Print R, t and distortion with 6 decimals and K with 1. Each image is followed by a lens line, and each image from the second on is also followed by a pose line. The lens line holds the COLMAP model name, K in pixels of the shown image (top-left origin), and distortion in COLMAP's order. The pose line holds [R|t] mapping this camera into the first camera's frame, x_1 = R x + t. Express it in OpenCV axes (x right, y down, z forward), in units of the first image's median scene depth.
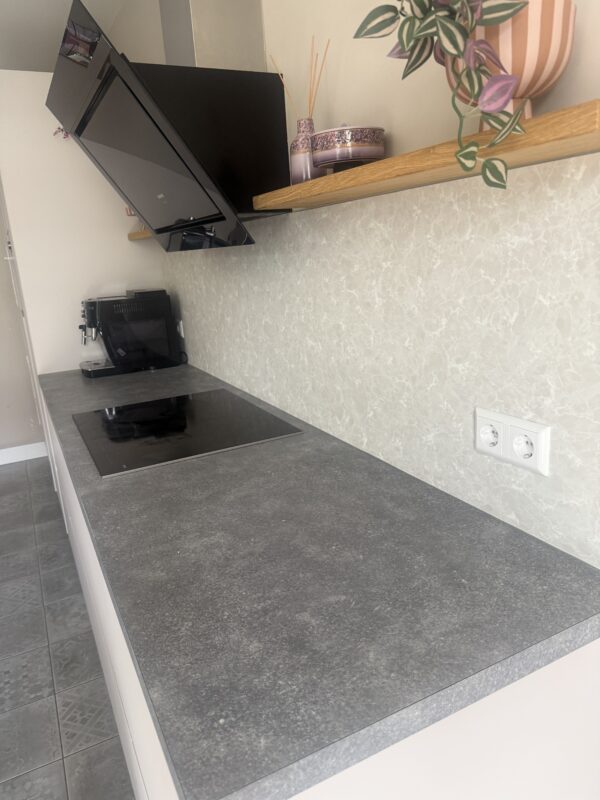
lens RADIAL K [[565.2, 0, 299.6], [0, 565.2, 401.8], [0, 0, 1]] dist [0.037378, -0.041399]
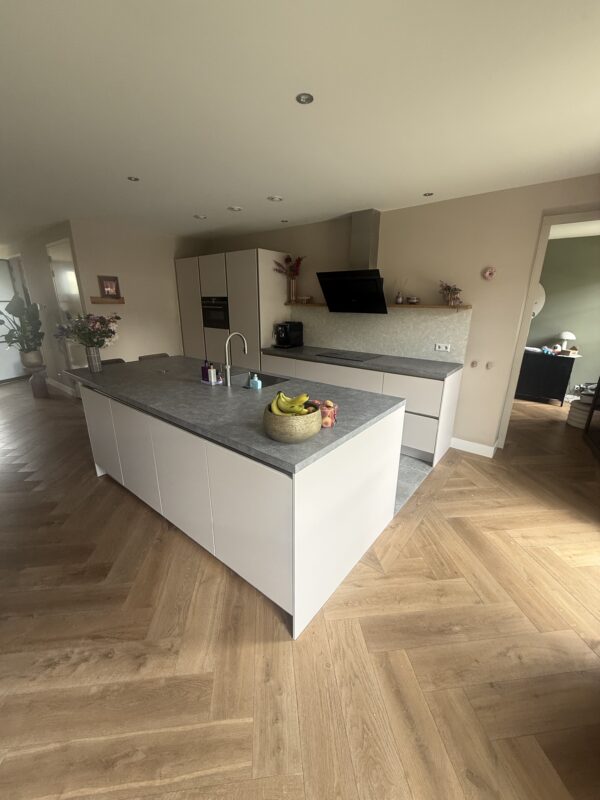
lens RADIAL K [[319.1, 0, 300.9], [0, 319.1, 395.5], [0, 0, 1]] dist [-0.001223, 0.000900]
pose [[0.910105, -0.050690, 0.411265, -2.132809], [0.042216, 0.998668, 0.029669, 0.350250], [-0.412221, -0.009640, 0.911033, -1.366853]]
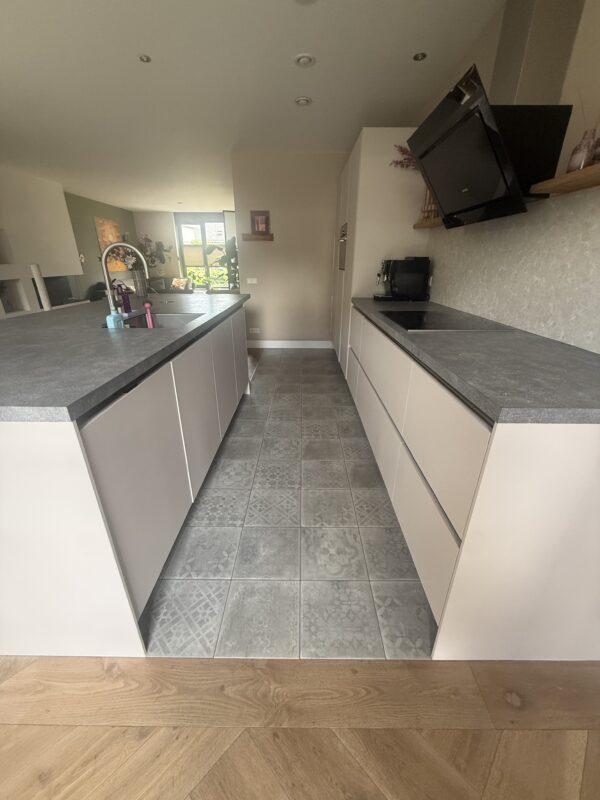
lens RADIAL K [[319.1, 0, 299.4], [0, 319.1, 397.1], [0, 0, 1]] dist [-0.001223, 0.000900]
pose [[0.884332, 0.241822, -0.399349, -0.184489], [-0.175602, 0.964872, 0.195409, 0.232133], [0.432575, -0.102680, 0.895732, -0.298668]]
